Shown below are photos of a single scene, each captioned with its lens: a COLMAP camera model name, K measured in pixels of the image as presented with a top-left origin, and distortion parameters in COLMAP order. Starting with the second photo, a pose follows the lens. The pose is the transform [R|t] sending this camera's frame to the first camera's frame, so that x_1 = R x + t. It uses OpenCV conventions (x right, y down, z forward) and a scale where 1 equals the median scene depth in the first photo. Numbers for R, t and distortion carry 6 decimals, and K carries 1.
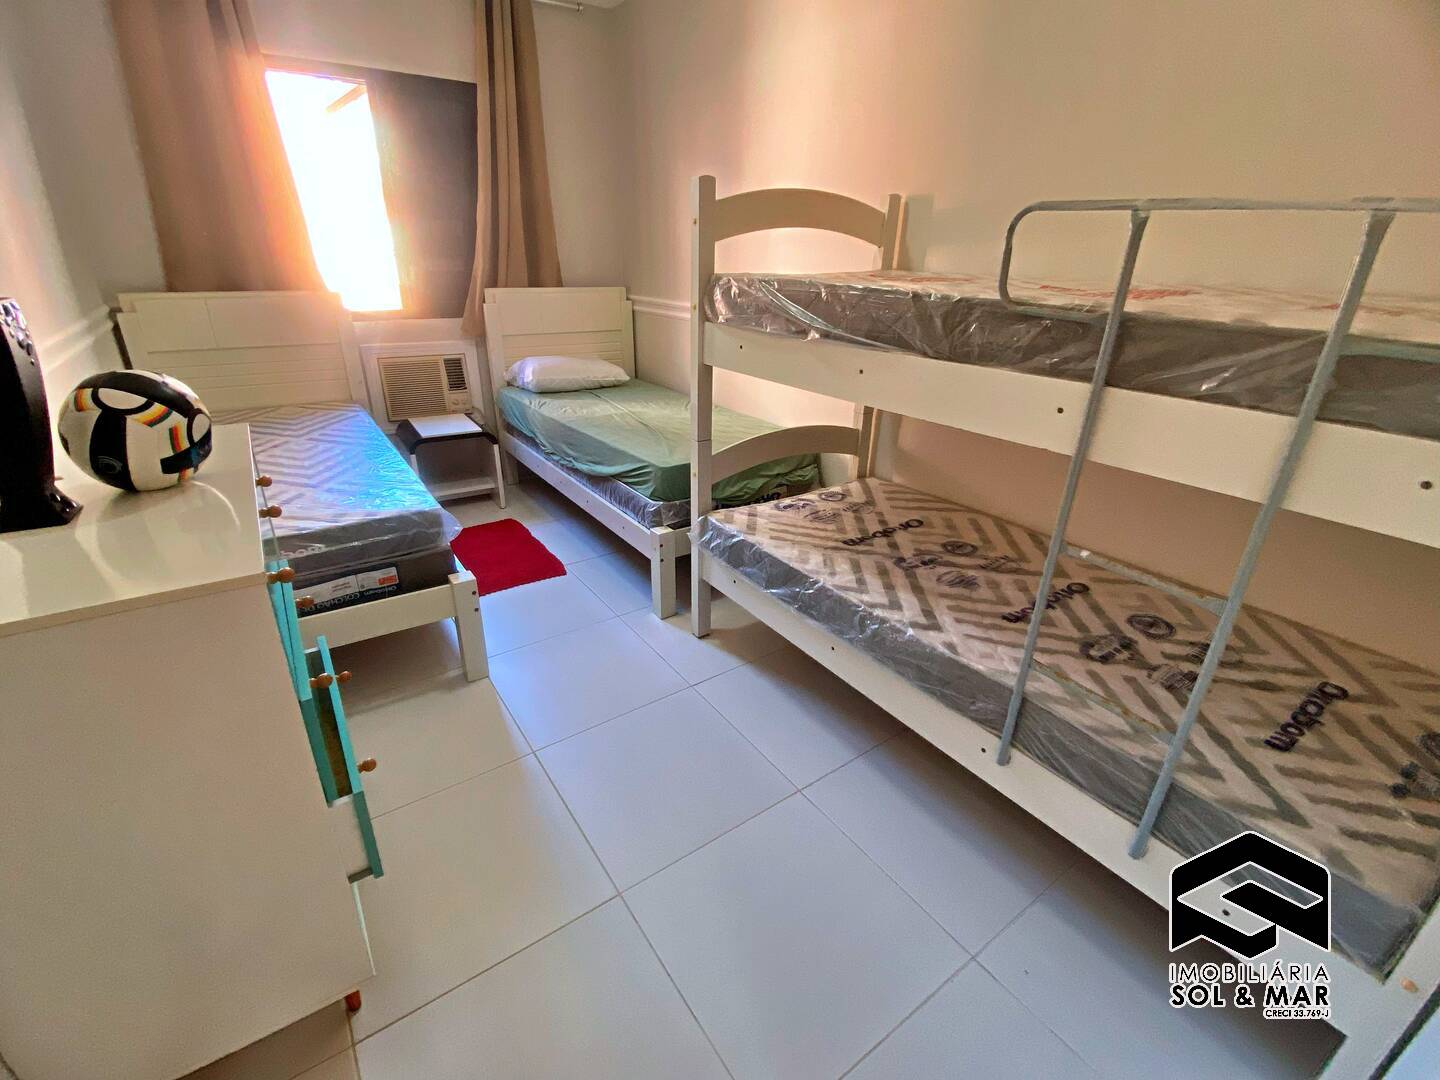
lens RADIAL K [[639.6, 0, 723.7], [0, 639.6, 533.3], [0, 0, 1]] dist [0.053465, -0.043527]
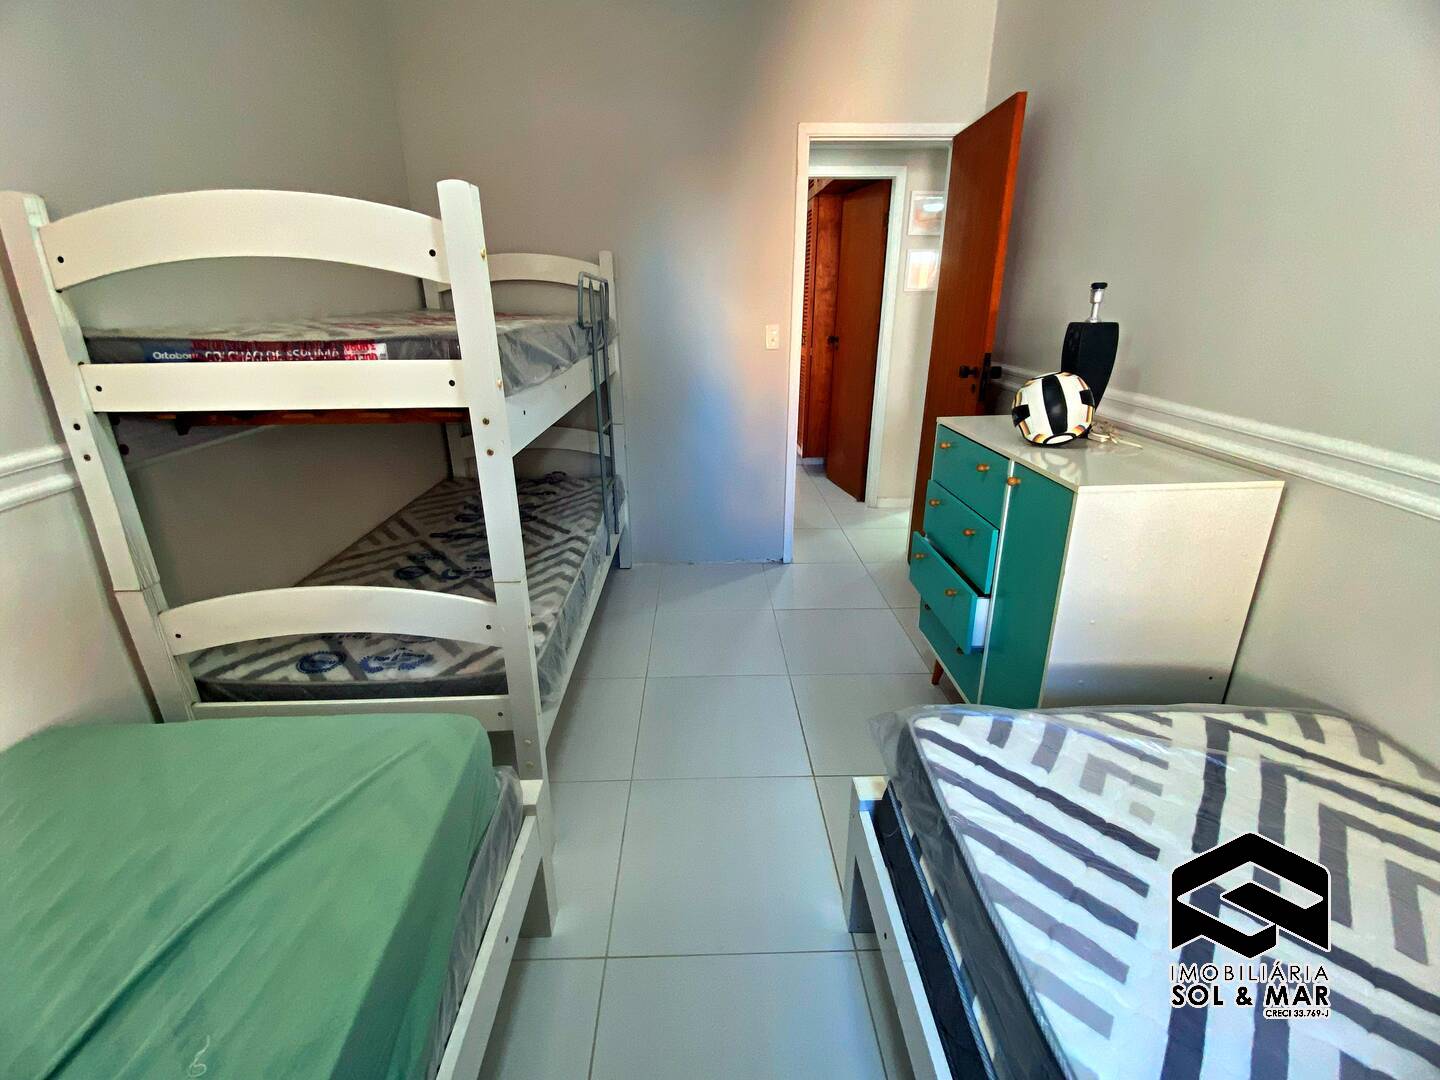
lens RADIAL K [[649.1, 0, 715.0], [0, 649.1, 533.5], [0, 0, 1]] dist [0.023027, -0.021835]
pose [[-0.830741, -0.201702, 0.518832, -0.520392], [0.213946, 0.744766, 0.632101, -0.530341], [-0.513904, 0.636114, -0.575554, 1.192190]]
